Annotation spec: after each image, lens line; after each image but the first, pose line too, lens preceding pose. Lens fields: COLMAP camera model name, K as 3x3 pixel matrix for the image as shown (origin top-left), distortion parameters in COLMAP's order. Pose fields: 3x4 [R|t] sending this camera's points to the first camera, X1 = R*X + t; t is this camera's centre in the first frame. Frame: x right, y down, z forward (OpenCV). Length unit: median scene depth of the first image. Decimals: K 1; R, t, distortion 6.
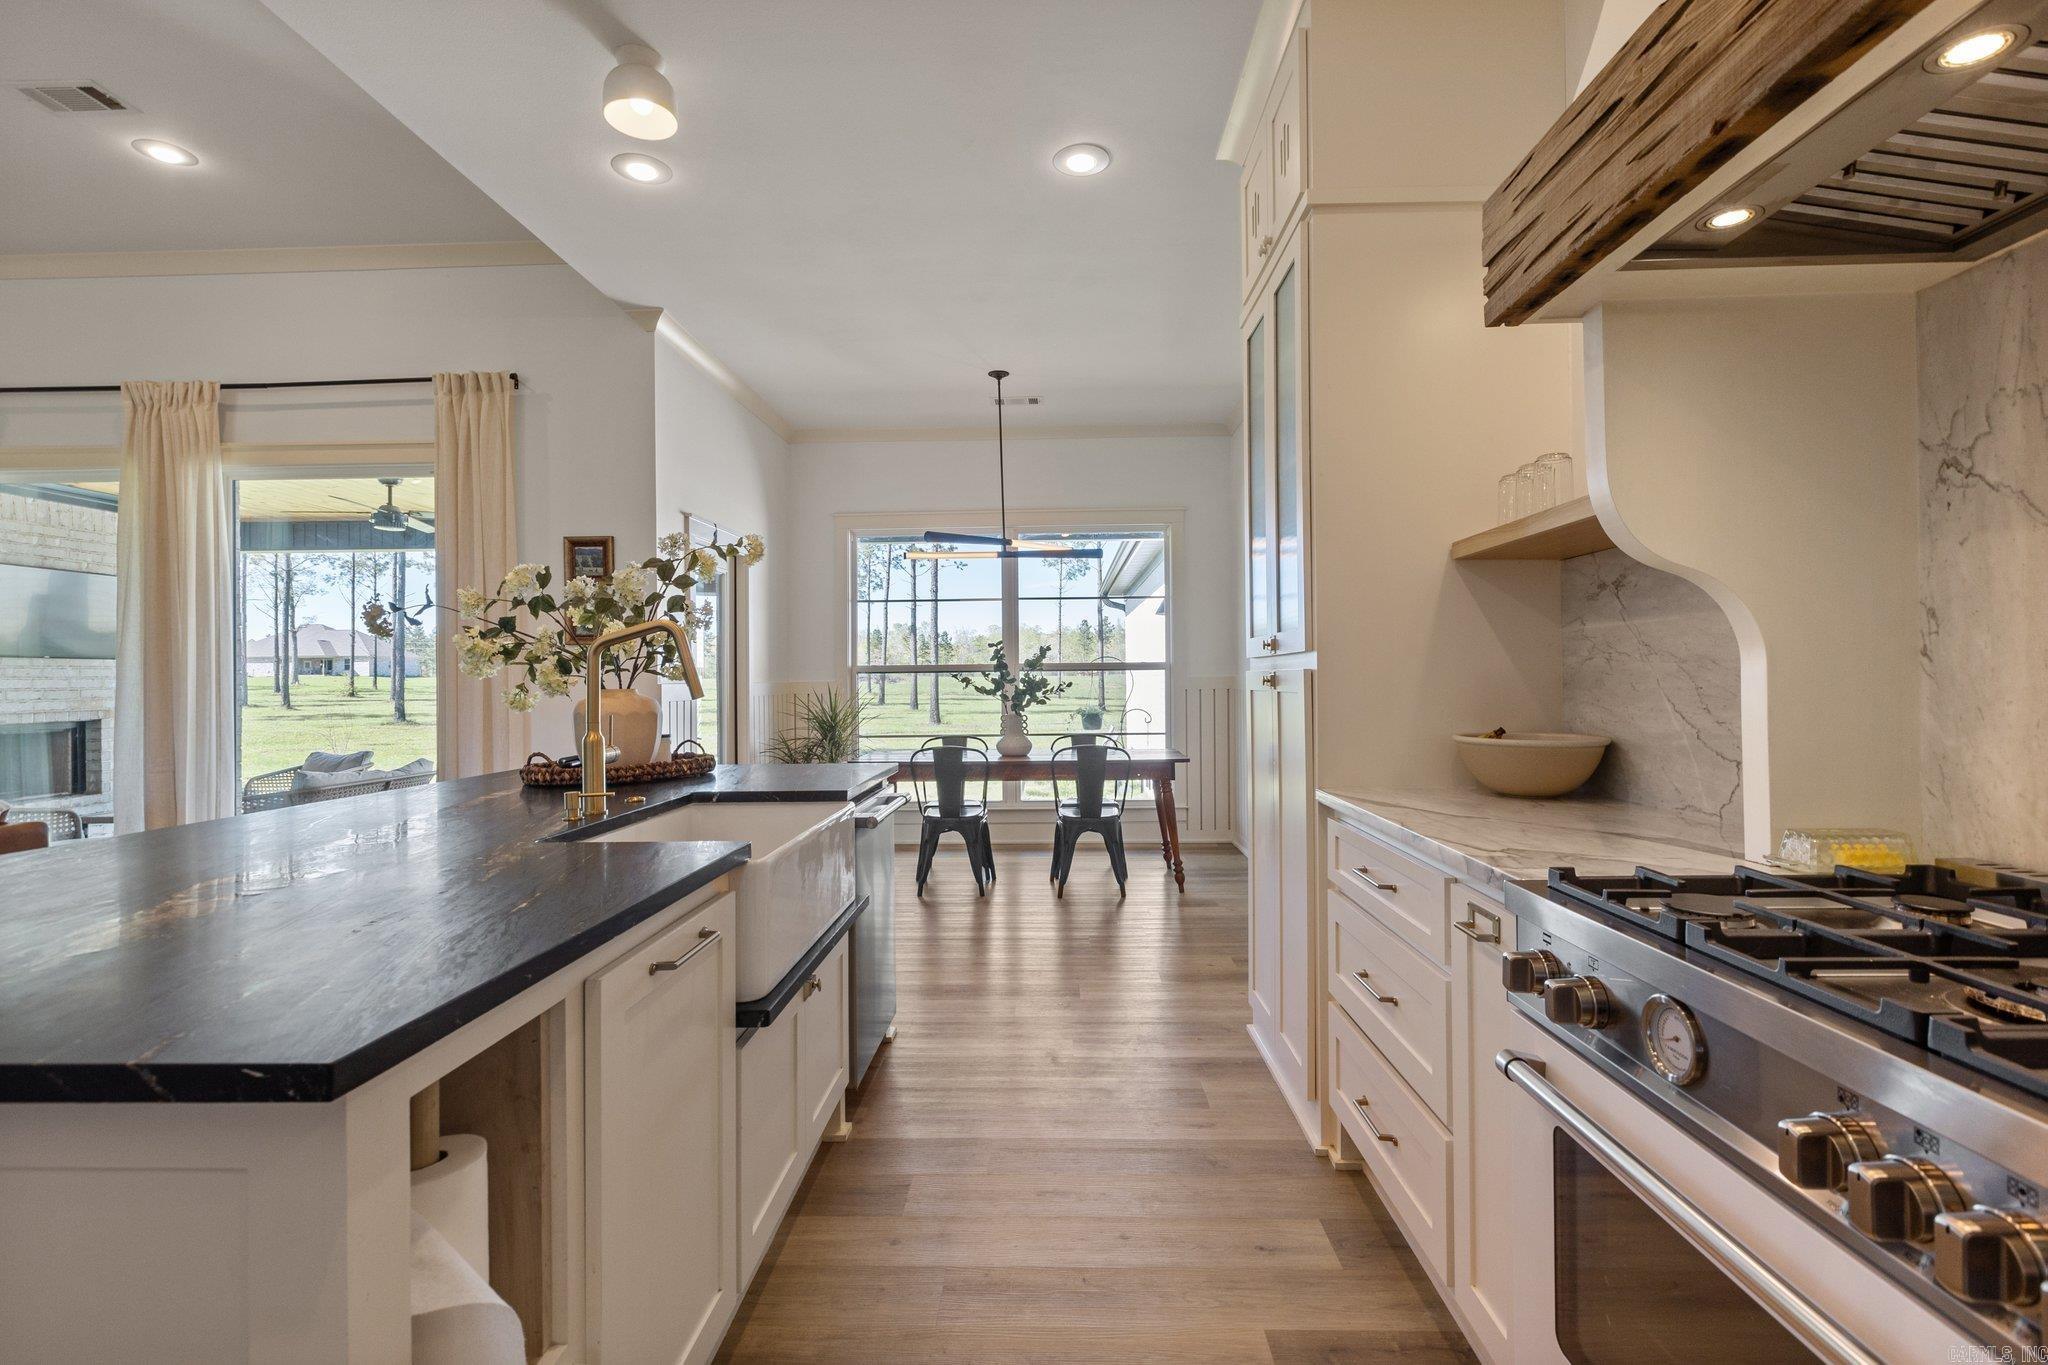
lens RADIAL K [[926.3, 0, 1035.7], [0, 926.3, 666.2], [0, 0, 1]] dist [0.003115, -0.001880]
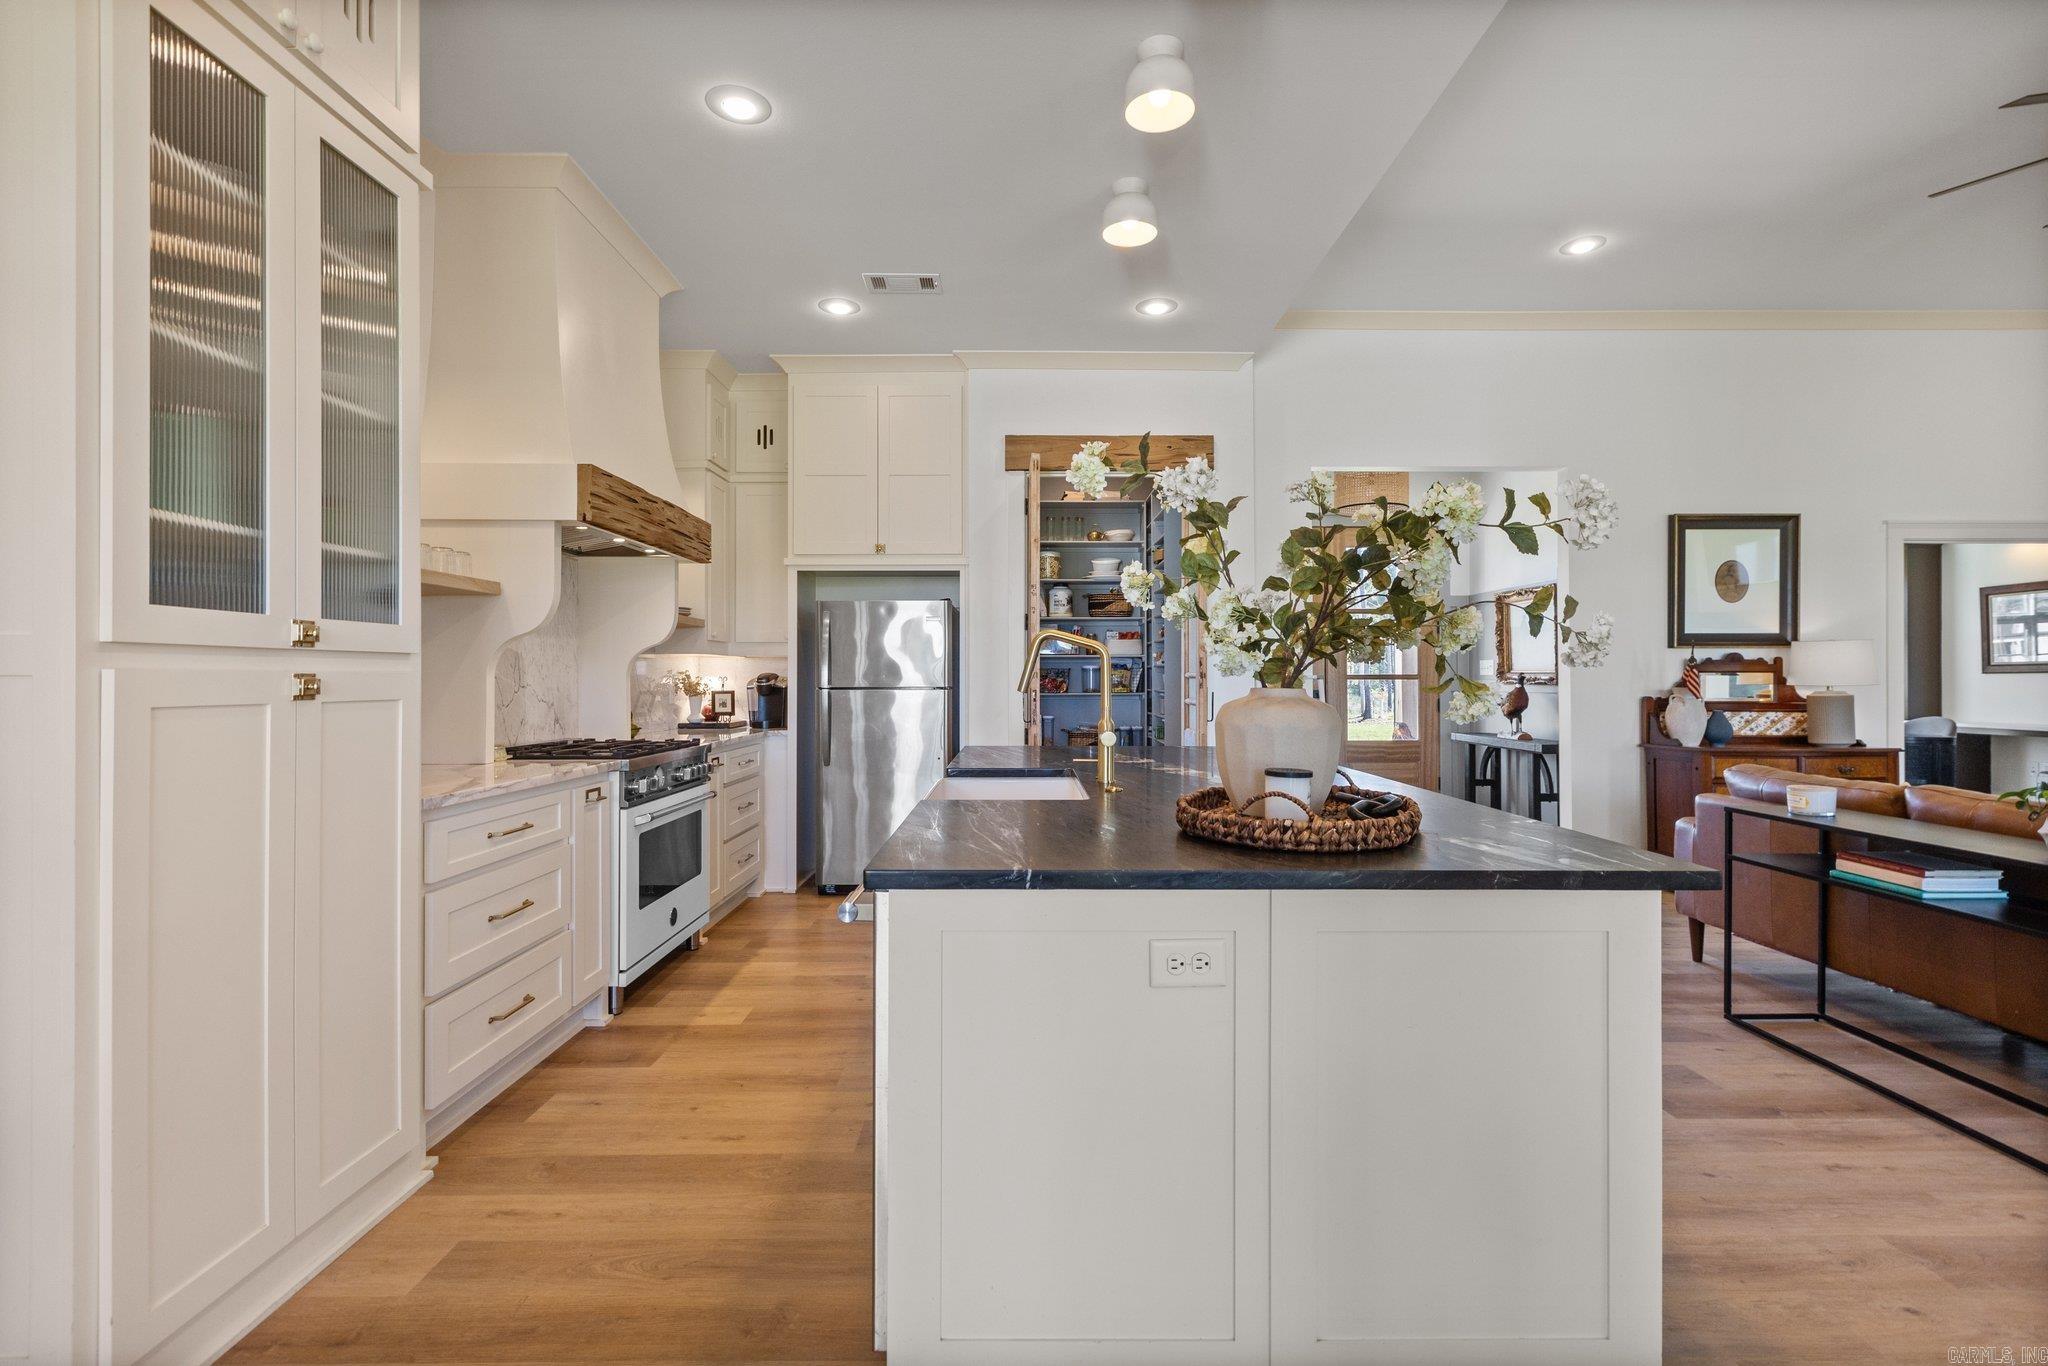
lens RADIAL K [[926.3, 0, 1034.4], [0, 926.3, 678.3], [0, 0, 1]] dist [0.003115, -0.001880]
pose [[-0.999322, 0.012523, -0.034617, -0.150745], [0.013024, 0.999813, -0.014293, 0.015634], [0.034431, -0.014734, -0.999298, 1.018023]]
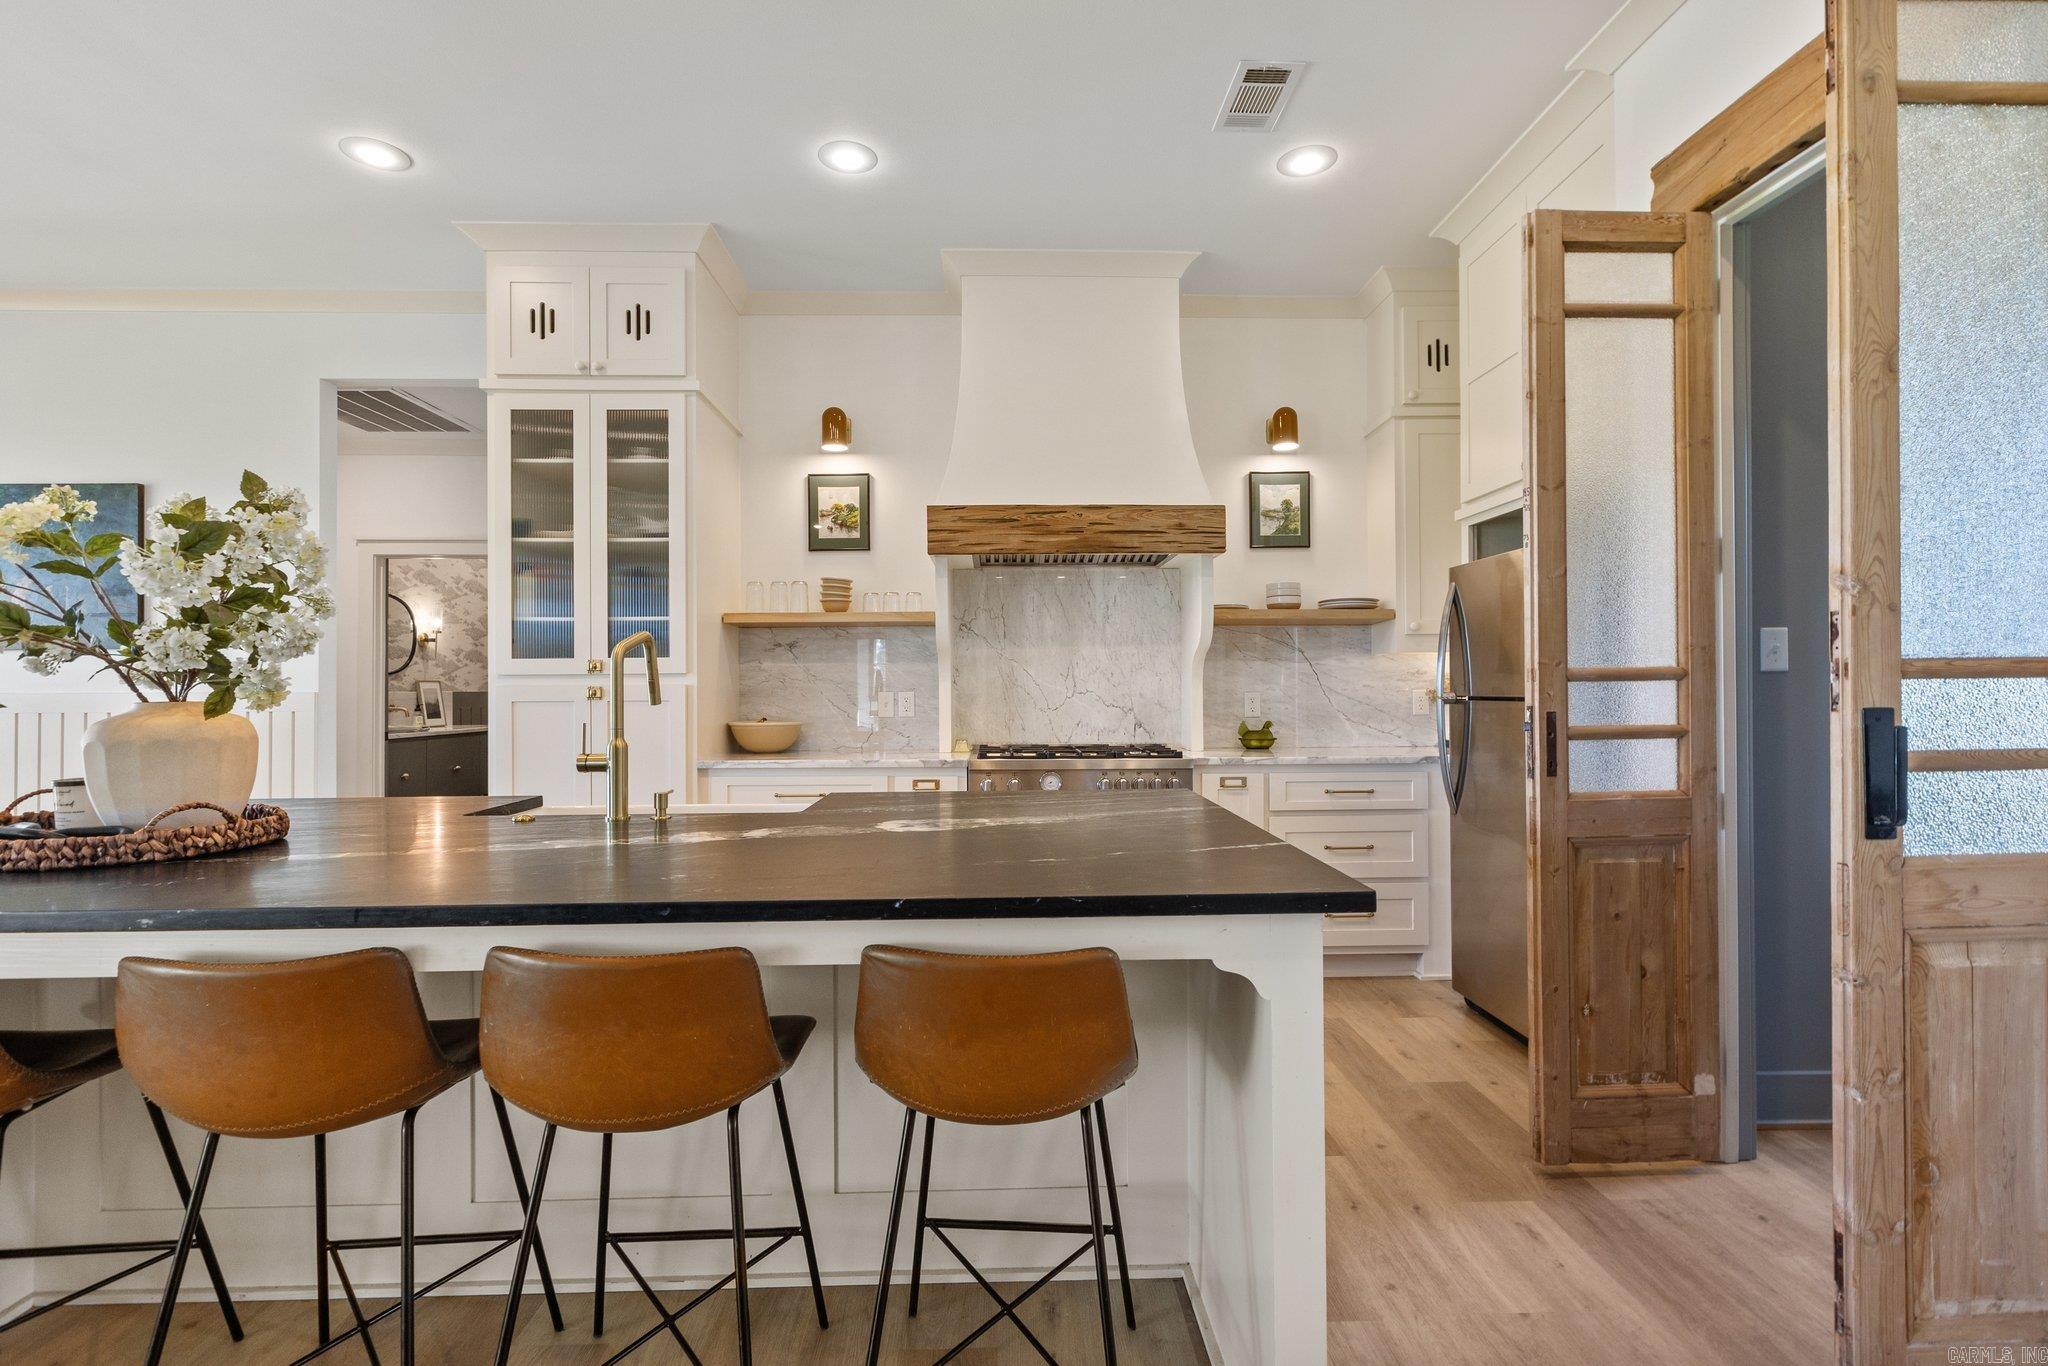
lens RADIAL K [[926.3, 0, 1025.7], [0, 926.3, 683.1], [0, 0, 1]] dist [0.003115, -0.001880]
pose [[-0.044623, 0.013814, 0.998908, -0.666861], [-0.006215, 0.999881, -0.014105, 0.009643], [-0.998985, -0.006837, -0.044532, 0.265230]]
